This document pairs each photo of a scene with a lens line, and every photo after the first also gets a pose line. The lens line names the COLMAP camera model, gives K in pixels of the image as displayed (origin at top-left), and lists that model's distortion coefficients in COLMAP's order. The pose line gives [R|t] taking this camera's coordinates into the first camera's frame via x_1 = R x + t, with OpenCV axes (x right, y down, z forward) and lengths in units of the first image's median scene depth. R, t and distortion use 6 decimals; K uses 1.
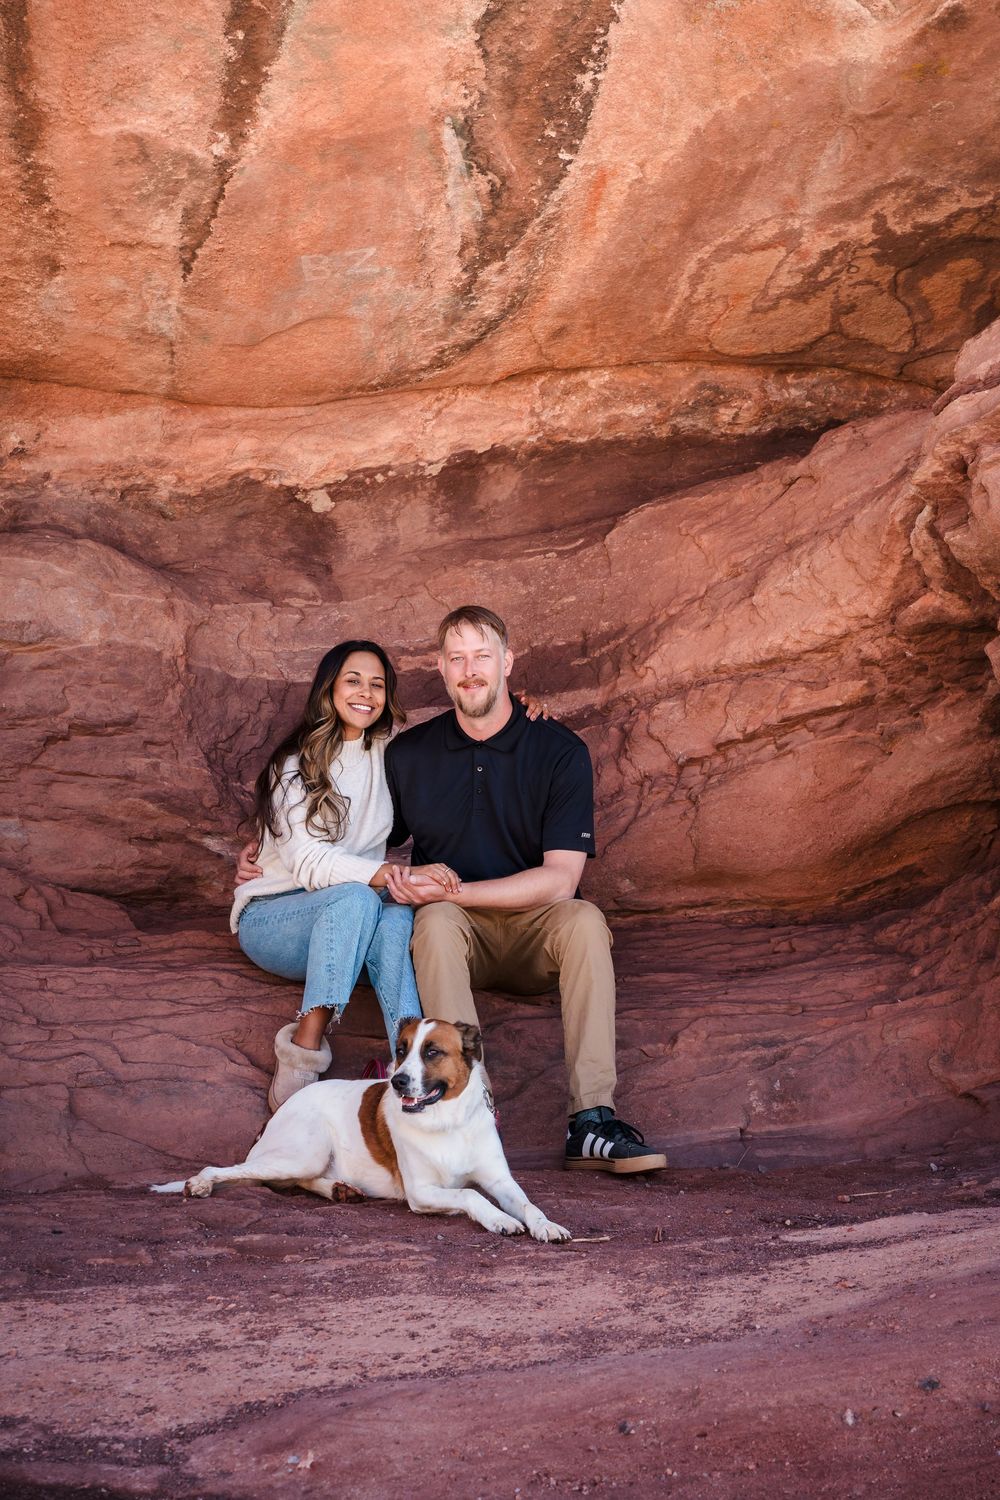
lens RADIAL K [[3187.8, 0, 503.0], [0, 3187.8, 746.1], [0, 0, 1]] dist [-0.023096, 0.000000]
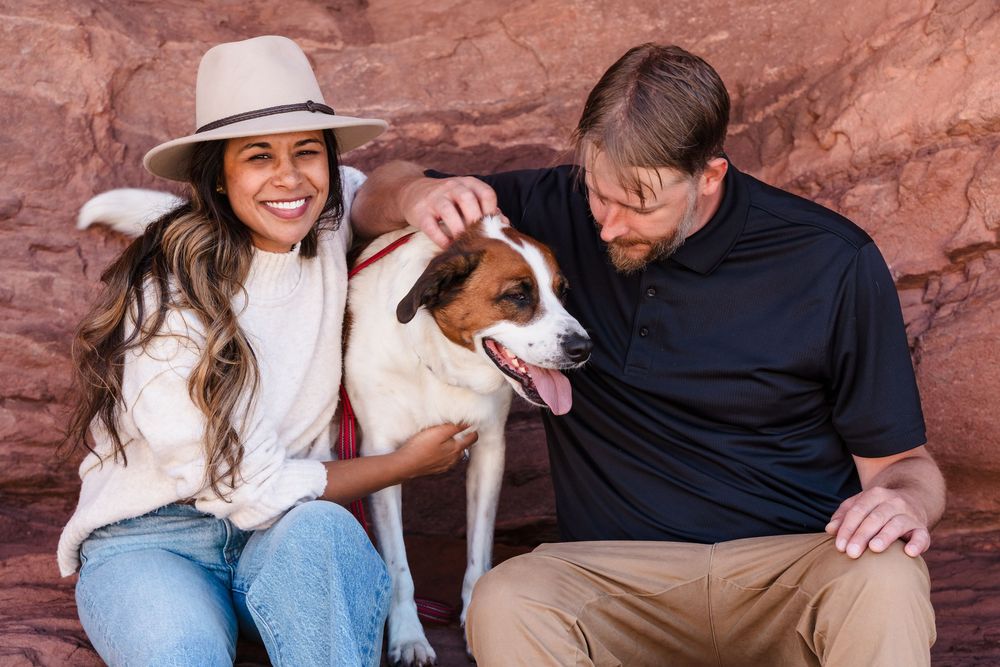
lens RADIAL K [[2125.2, 0, 504.0], [0, 2125.2, 339.3], [0, 0, 1]] dist [-0.023096, 0.000000]
pose [[0.991572, 0.008797, -0.129258, 0.034268], [-0.009277, 0.999952, -0.003112, 0.017162], [0.129224, 0.004284, 0.991606, 0.573849]]
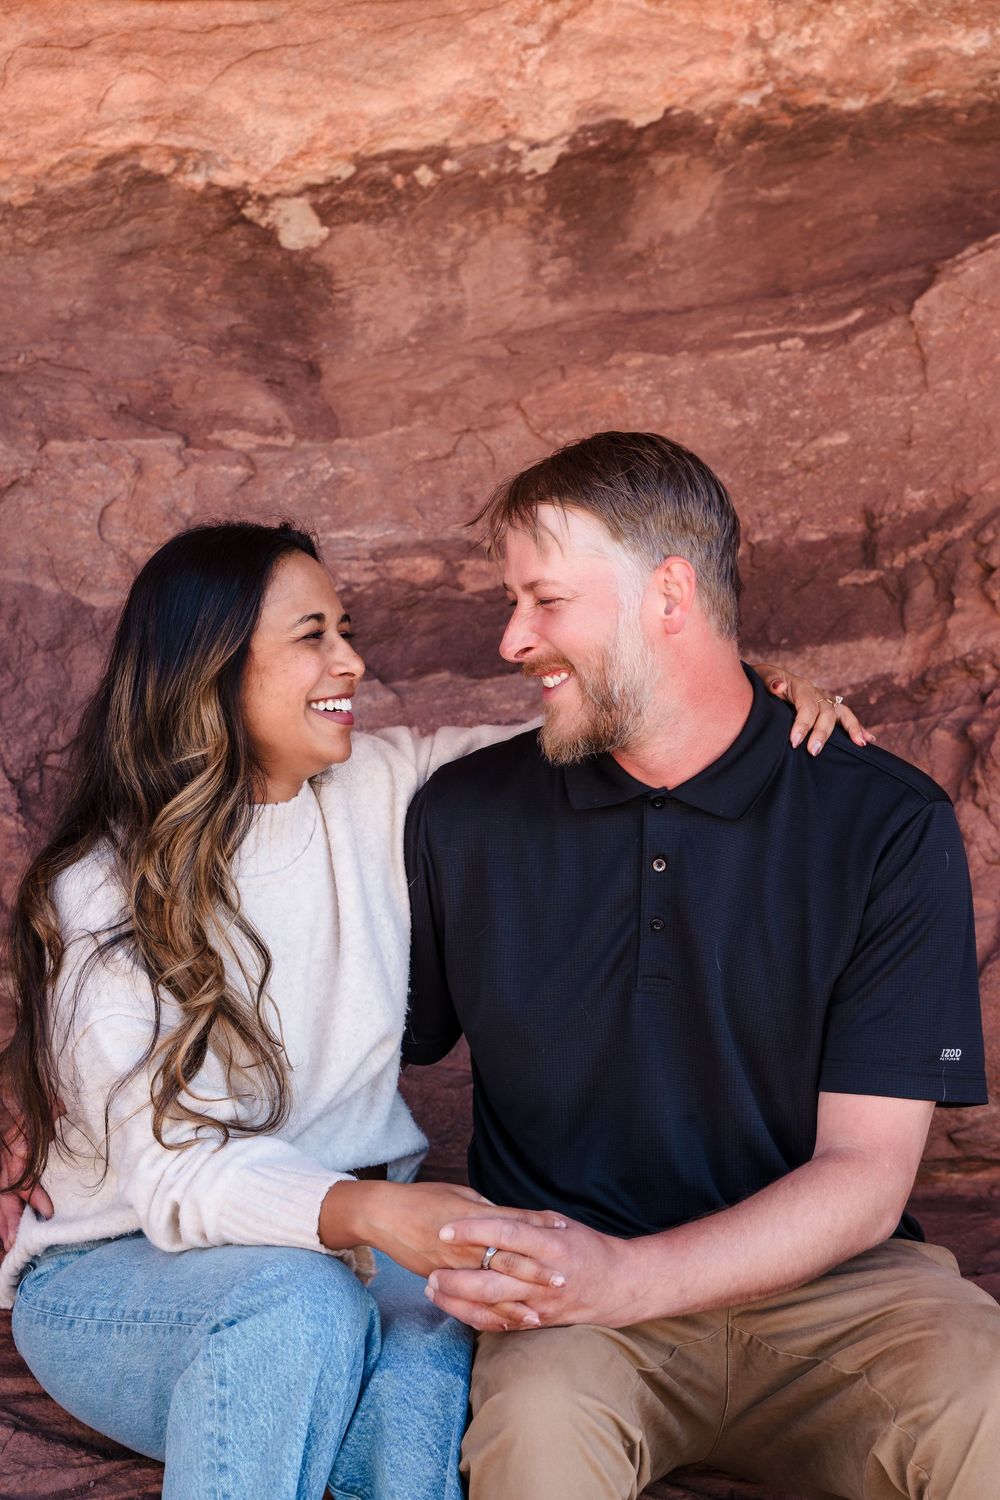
lens RADIAL K [[2709.5, 0, 491.3], [0, 2709.5, 748.2], [0, 0, 1]] dist [-0.009567, 0.000000]
pose [[0.999366, 0.014337, -0.032599, -0.015185], [-0.012584, 0.998496, 0.053356, -0.022193], [0.033315, -0.052912, 0.998043, 0.614793]]
